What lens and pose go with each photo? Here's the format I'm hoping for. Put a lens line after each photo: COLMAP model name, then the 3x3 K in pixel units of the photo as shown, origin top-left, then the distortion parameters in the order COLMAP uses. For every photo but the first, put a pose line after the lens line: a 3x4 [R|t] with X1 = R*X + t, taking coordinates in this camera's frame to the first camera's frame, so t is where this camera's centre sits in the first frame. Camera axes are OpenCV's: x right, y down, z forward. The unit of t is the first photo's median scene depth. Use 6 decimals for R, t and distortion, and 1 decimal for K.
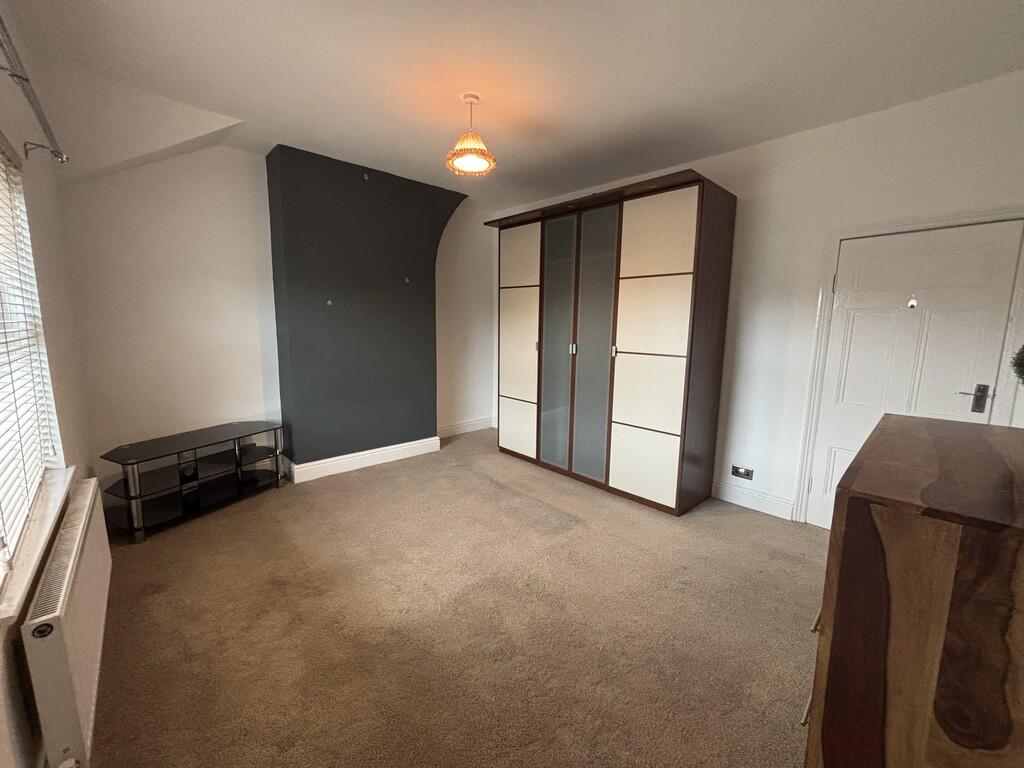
lens RADIAL K [[402.9, 0, 509.6], [0, 402.9, 379.8], [0, 0, 1]] dist [0.000229, -0.000026]
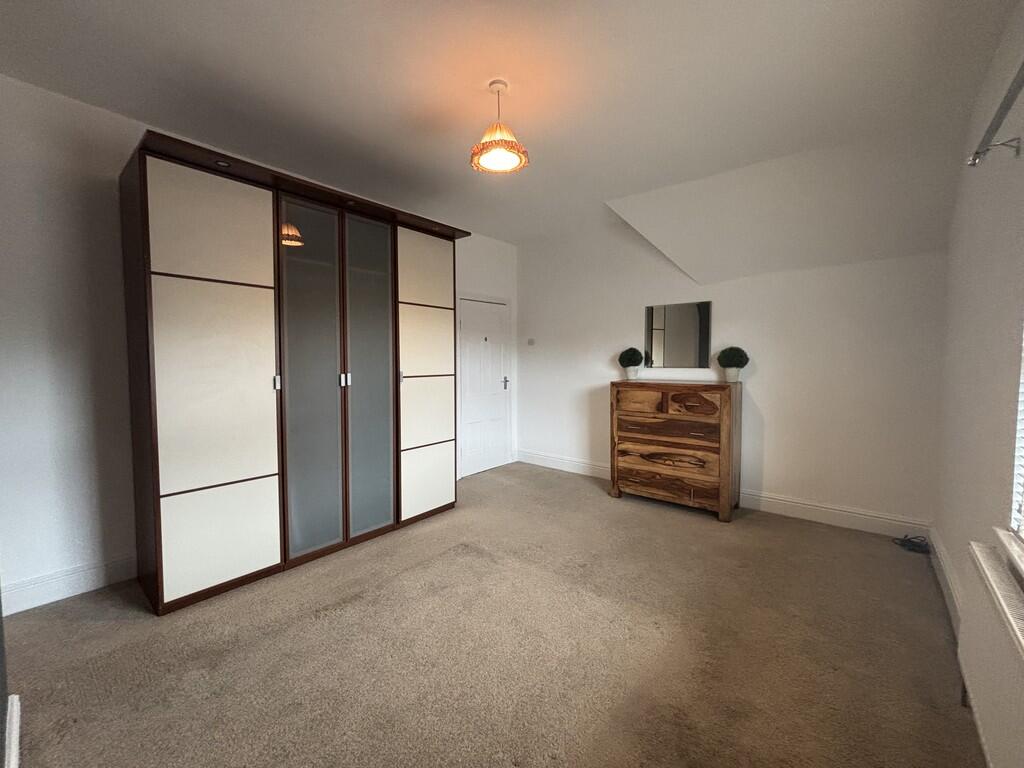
lens RADIAL K [[411.7, 0, 511.6], [0, 411.7, 379.8], [0, 0, 1]] dist [0.000825, 0.000089]
pose [[-0.120199, -0.066314, 0.990532, -0.705973], [0.140848, 0.986534, 0.083138, -0.102207], [-0.982707, 0.149508, -0.109240, 0.807277]]
